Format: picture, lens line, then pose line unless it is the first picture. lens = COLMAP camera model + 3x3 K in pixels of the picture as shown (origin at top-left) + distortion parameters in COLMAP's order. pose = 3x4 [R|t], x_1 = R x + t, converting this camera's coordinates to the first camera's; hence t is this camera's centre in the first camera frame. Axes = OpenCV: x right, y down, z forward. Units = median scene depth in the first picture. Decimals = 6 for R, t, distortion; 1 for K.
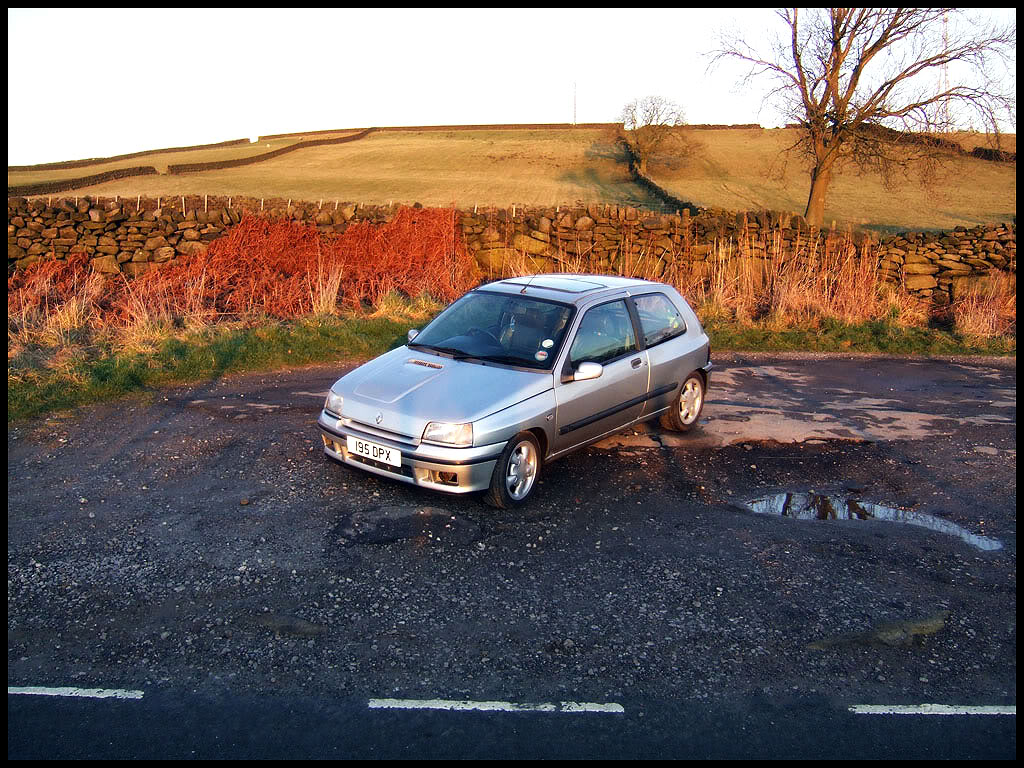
lens RADIAL K [[976.0, 0, 510.3], [0, 976.0, 385.0], [0, 0, 1]] dist [-0.101211, 0.000000]
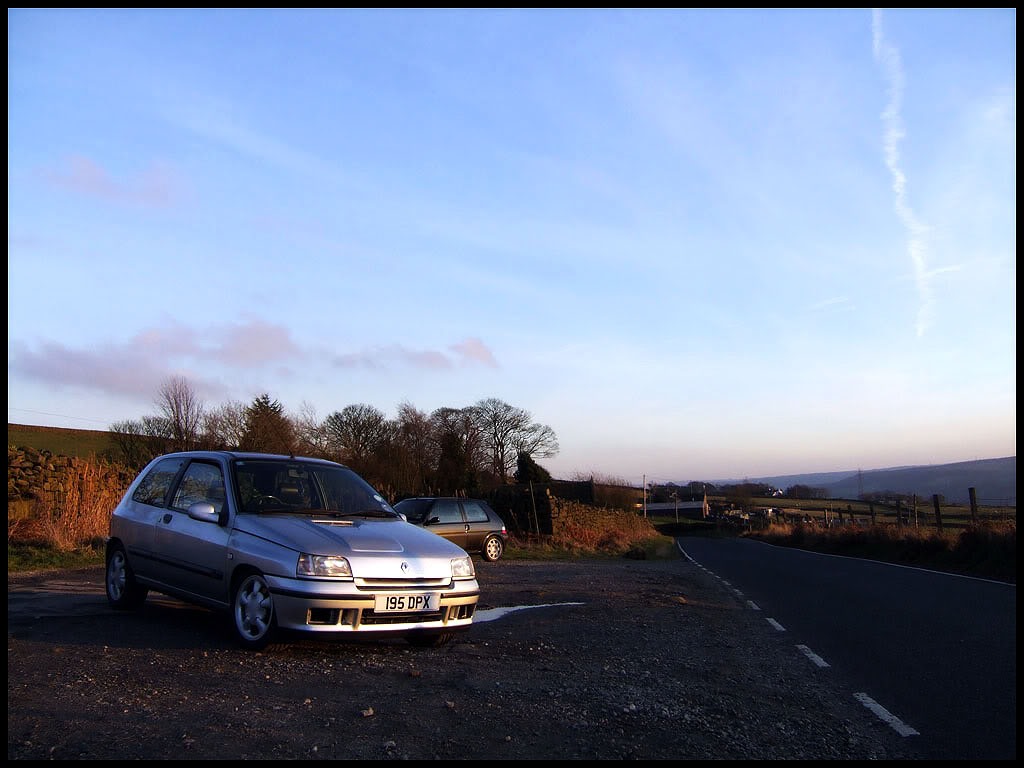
lens RADIAL K [[976.0, 0, 507.9], [0, 976.0, 376.6], [0, 0, 1]] dist [-0.101211, 0.000000]
pose [[0.183224, 0.110626, 0.976827, -0.514520], [0.185500, 0.971908, -0.144863, 0.003934], [-0.965411, 0.207744, 0.157555, 0.340533]]
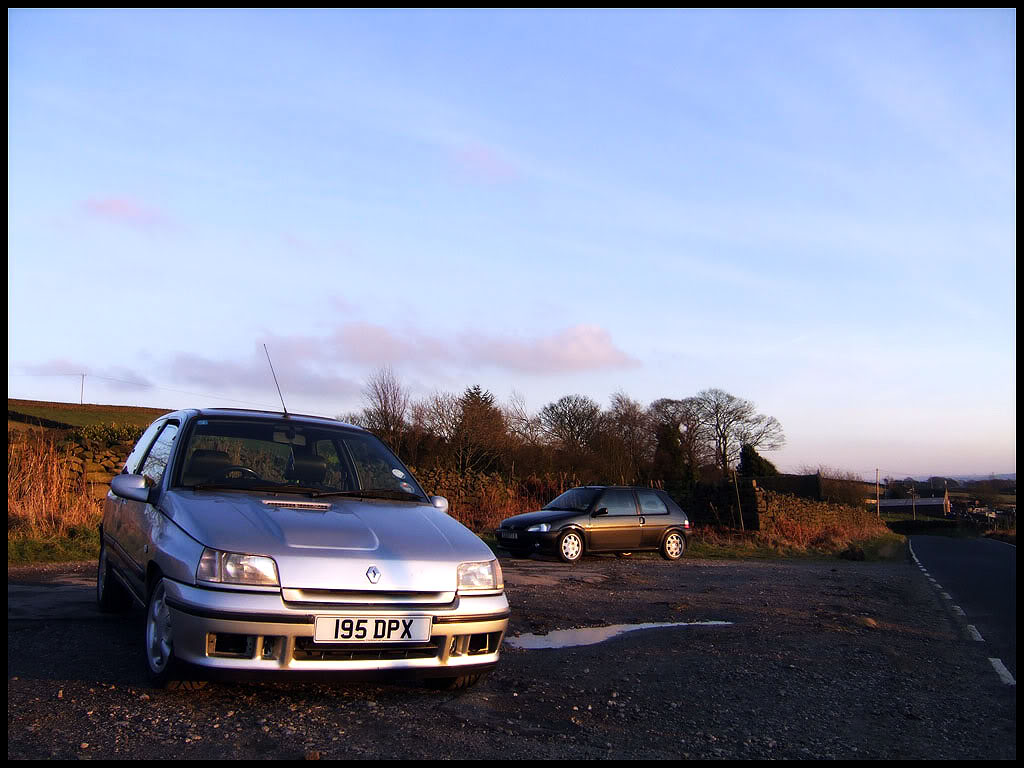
lens RADIAL K [[976.0, 0, 510.9], [0, 976.0, 385.7], [0, 0, 1]] dist [-0.101211, 0.000000]
pose [[0.401007, 0.092248, 0.911418, -0.324453], [0.160875, 0.972364, -0.169199, 0.017099], [-0.901838, 0.214474, 0.375084, 0.316470]]
